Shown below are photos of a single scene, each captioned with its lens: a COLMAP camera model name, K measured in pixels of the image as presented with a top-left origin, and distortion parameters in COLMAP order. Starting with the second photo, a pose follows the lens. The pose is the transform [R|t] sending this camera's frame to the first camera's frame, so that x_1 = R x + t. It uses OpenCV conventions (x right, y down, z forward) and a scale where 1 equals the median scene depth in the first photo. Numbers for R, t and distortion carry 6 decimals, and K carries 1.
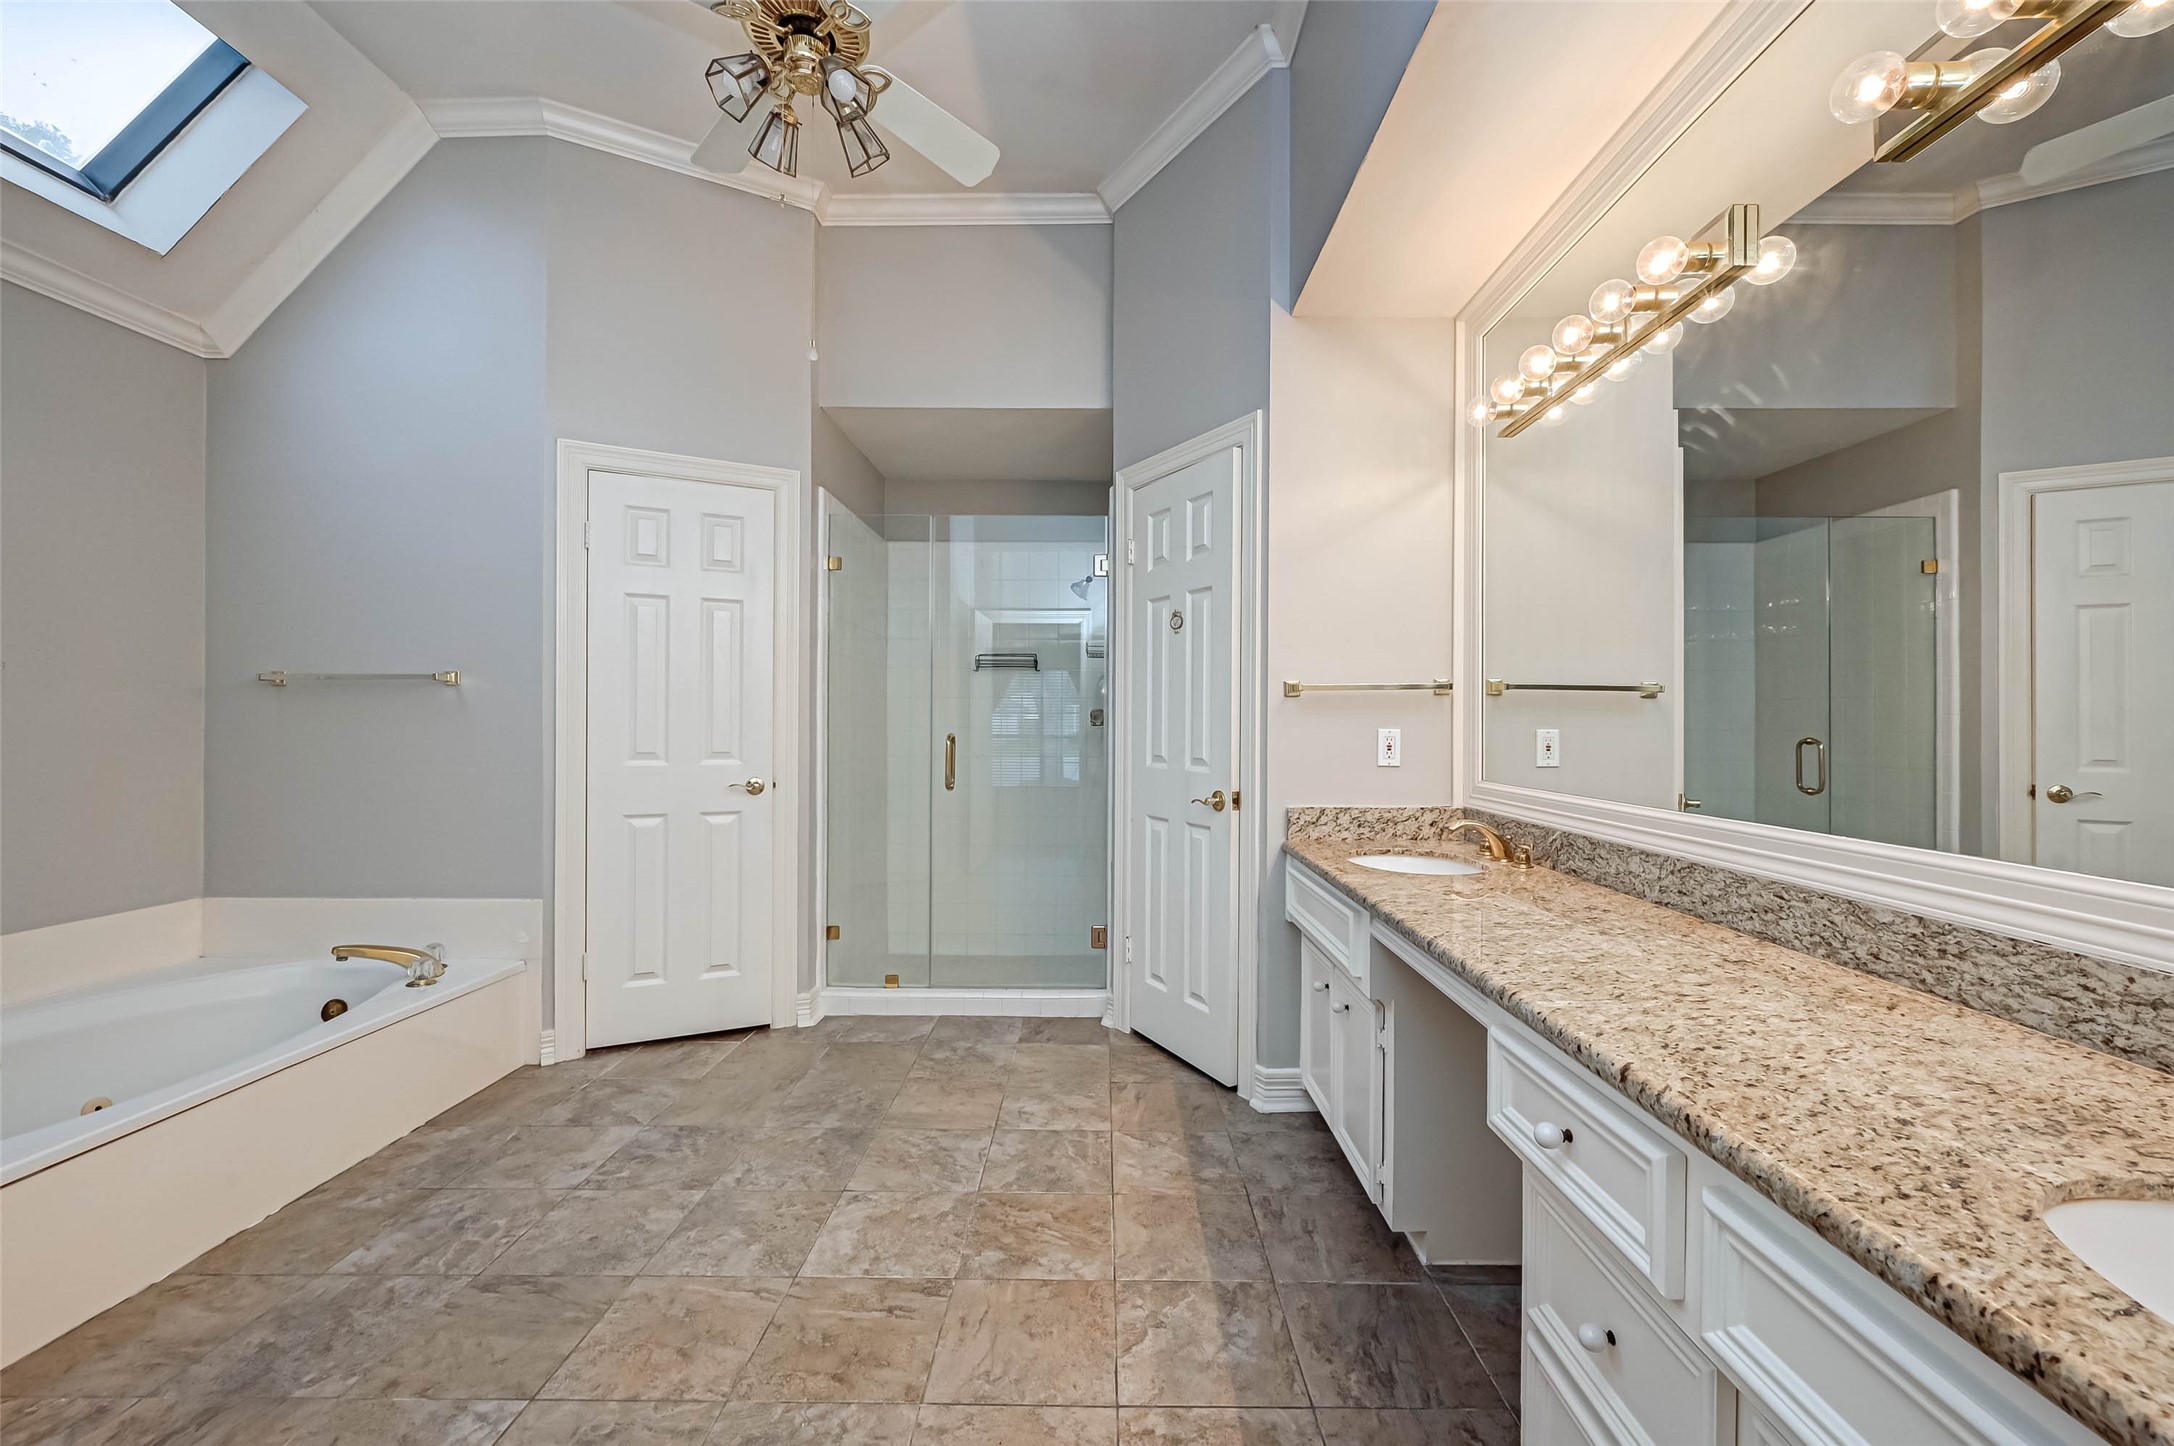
lens RADIAL K [[950.3, 0, 1087.0], [0, 950.3, 723.0], [0, 0, 1]] dist [-0.000019, -0.000104]
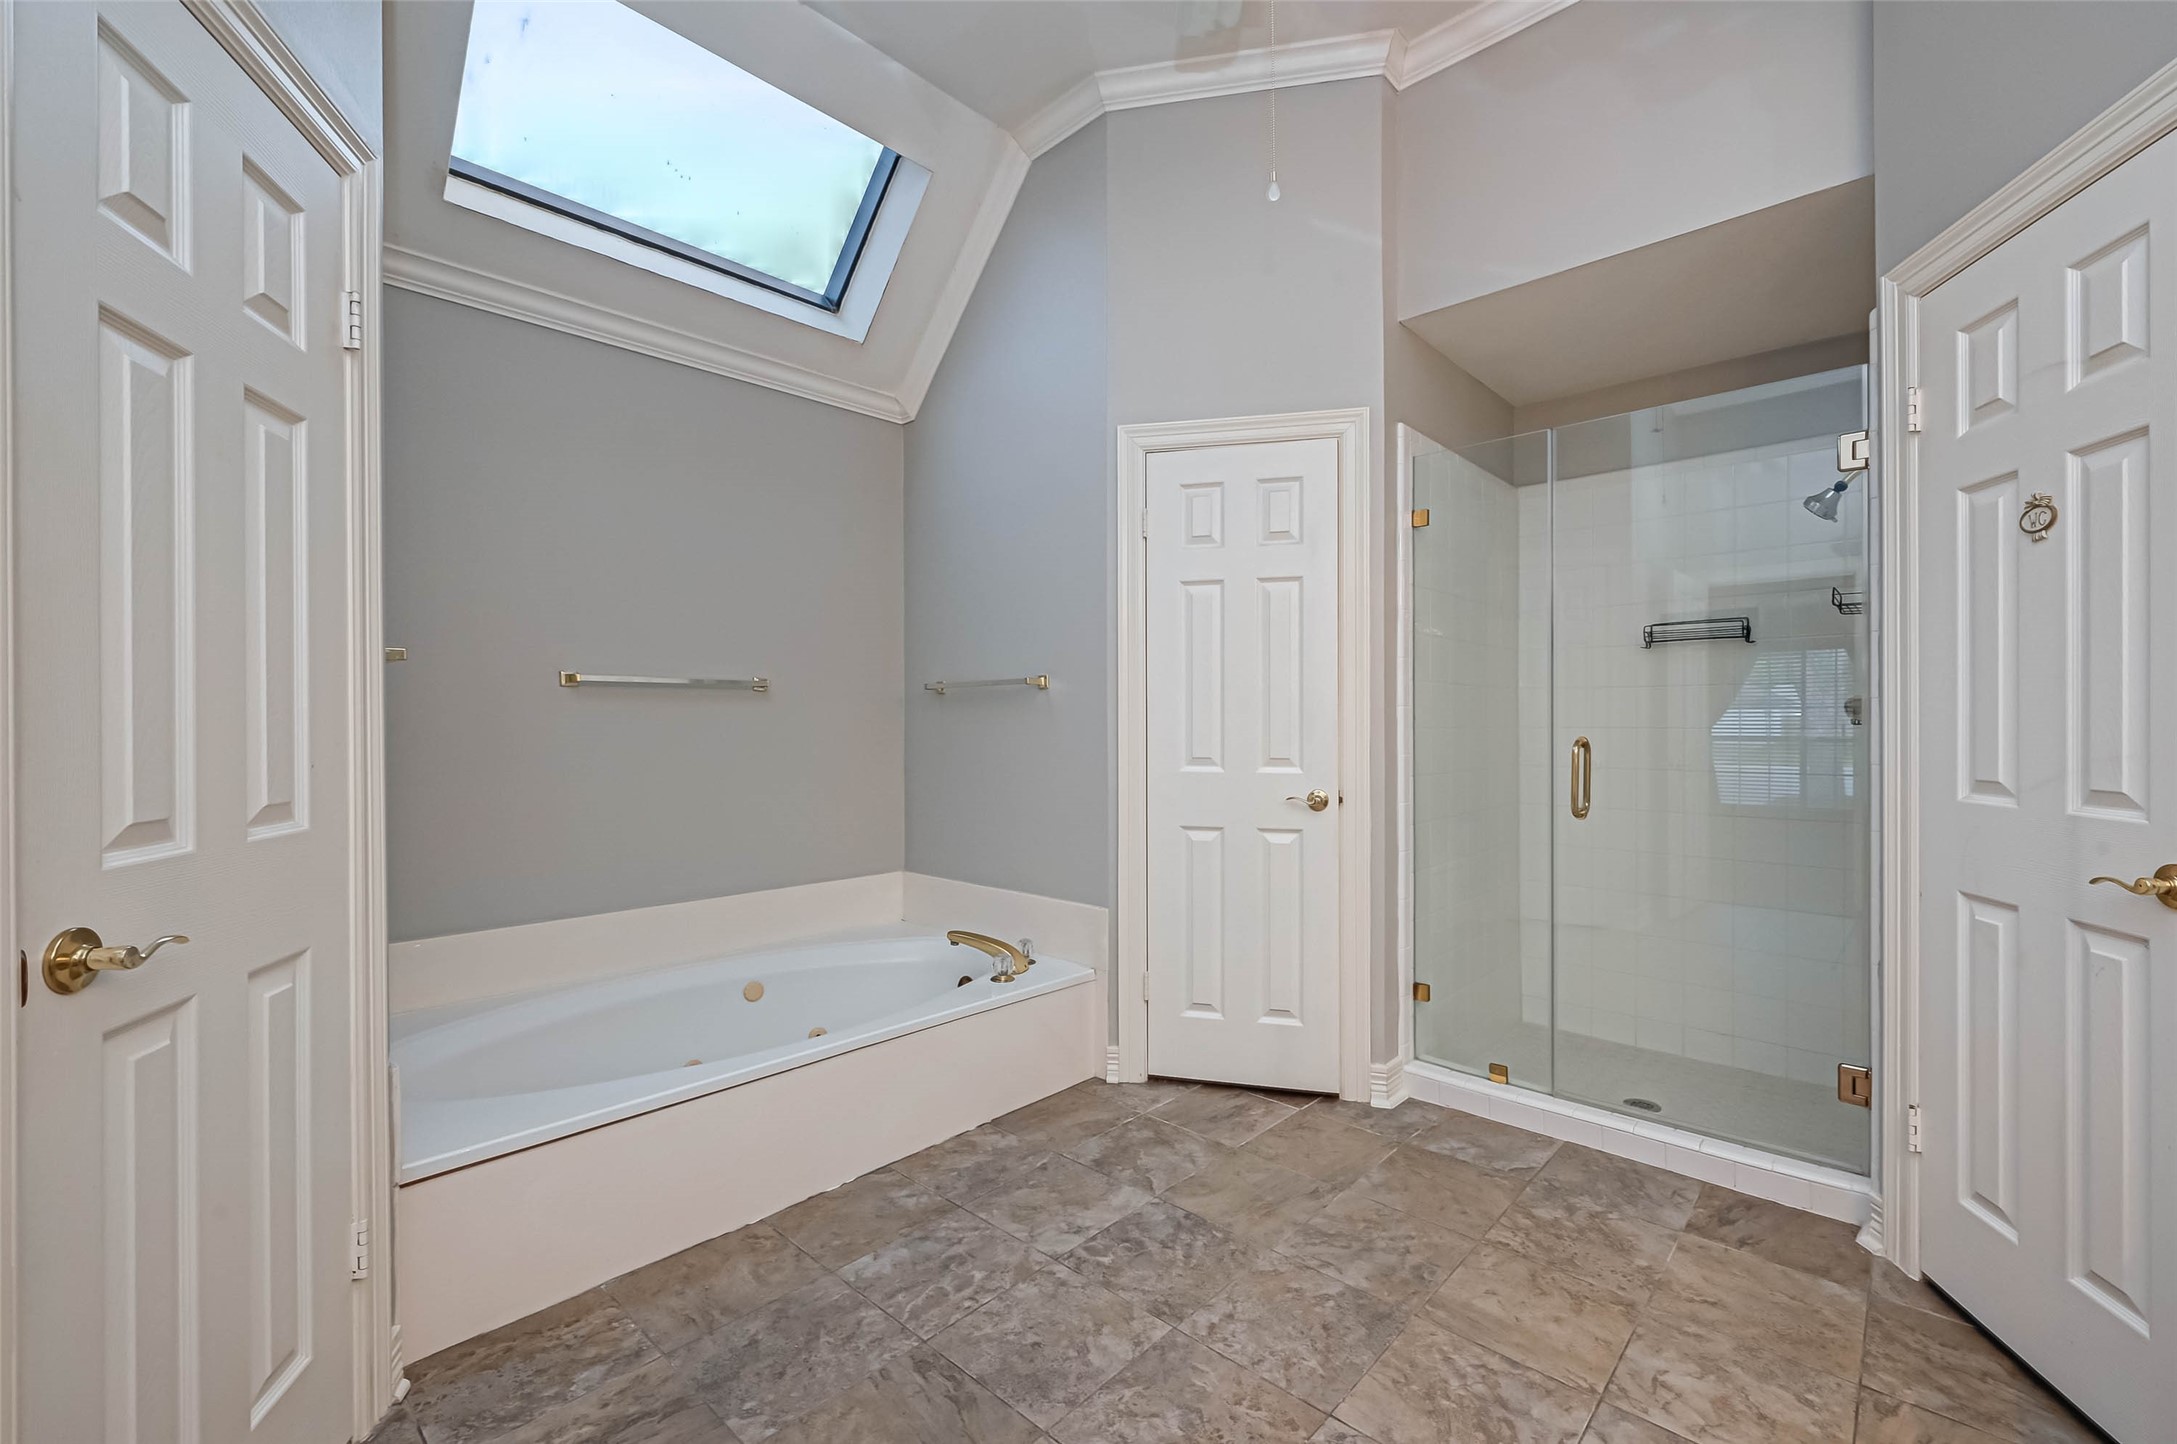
lens RADIAL K [[951.6, 0, 1088.5], [0, 951.6, 722.0], [0, 0, 1]] dist [-0.000019, -0.000104]
pose [[0.757992, -0.007258, -0.652224, 0.040557], [0.006470, 0.999973, -0.003608, 0.000474], [0.652232, -0.001485, 0.758018, 0.259210]]
